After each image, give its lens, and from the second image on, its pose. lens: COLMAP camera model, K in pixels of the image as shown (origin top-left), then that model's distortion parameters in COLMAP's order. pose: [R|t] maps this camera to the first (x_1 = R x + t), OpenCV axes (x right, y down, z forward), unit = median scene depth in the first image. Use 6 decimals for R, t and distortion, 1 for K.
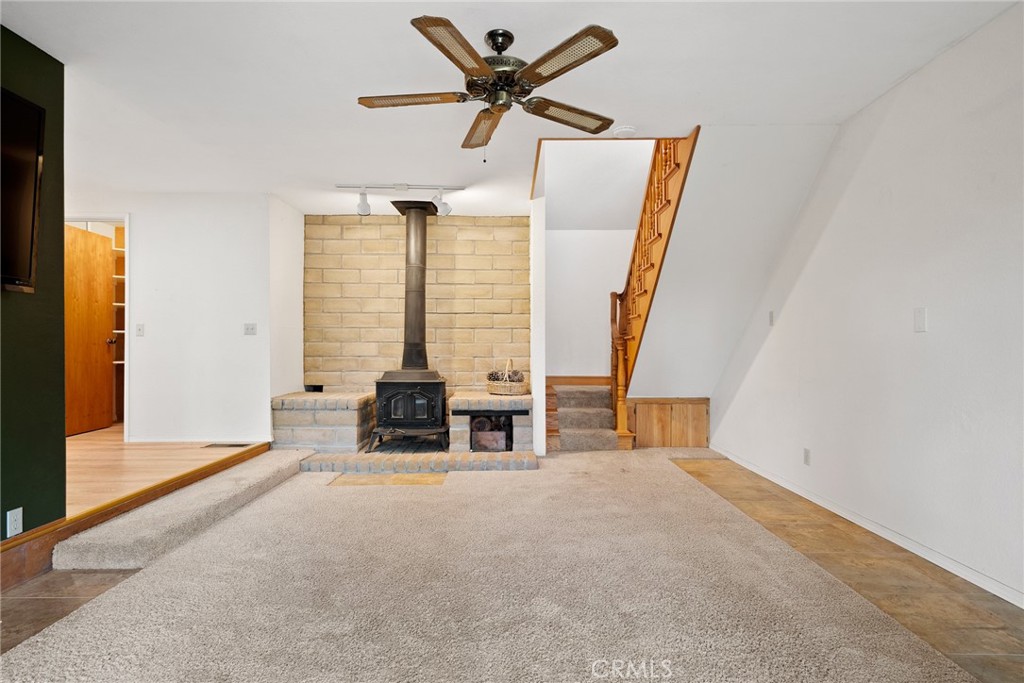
lens RADIAL K [[524.0, 0, 512.6], [0, 524.0, 347.9], [0, 0, 1]] dist [-0.009806, 0.001499]
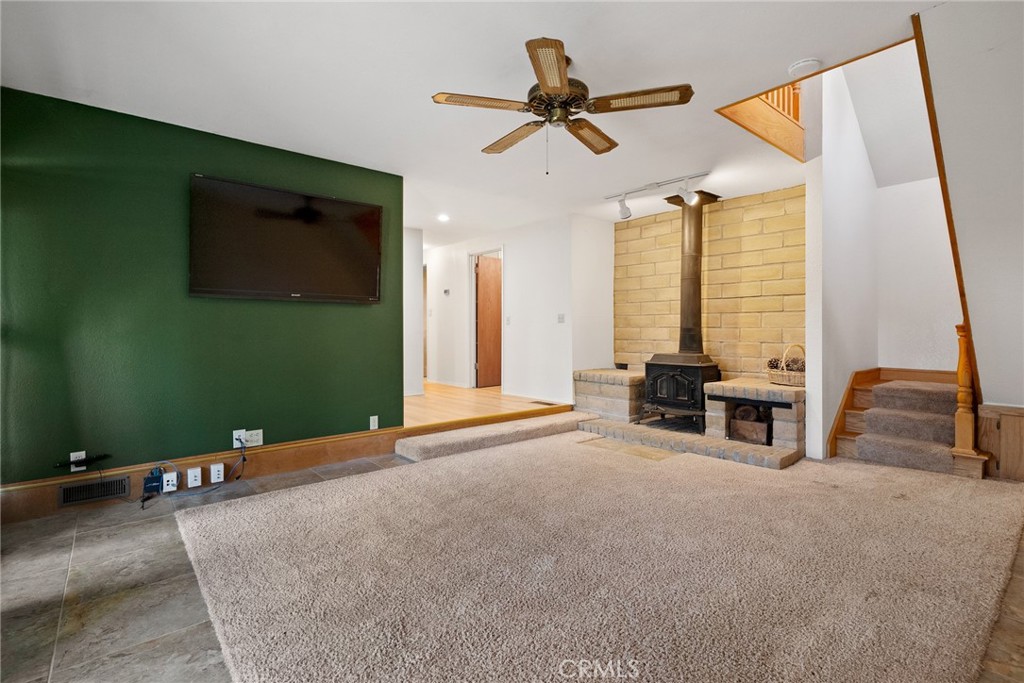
lens RADIAL K [[475.0, 0, 511.6], [0, 475.0, 331.0], [0, 0, 1]] dist [-0.004521, 0.000439]
pose [[0.641417, -0.000644, -0.767192, 0.338582], [-0.002136, 0.999994, -0.002625, -0.000076], [0.767190, 0.003323, 0.641412, 0.123300]]
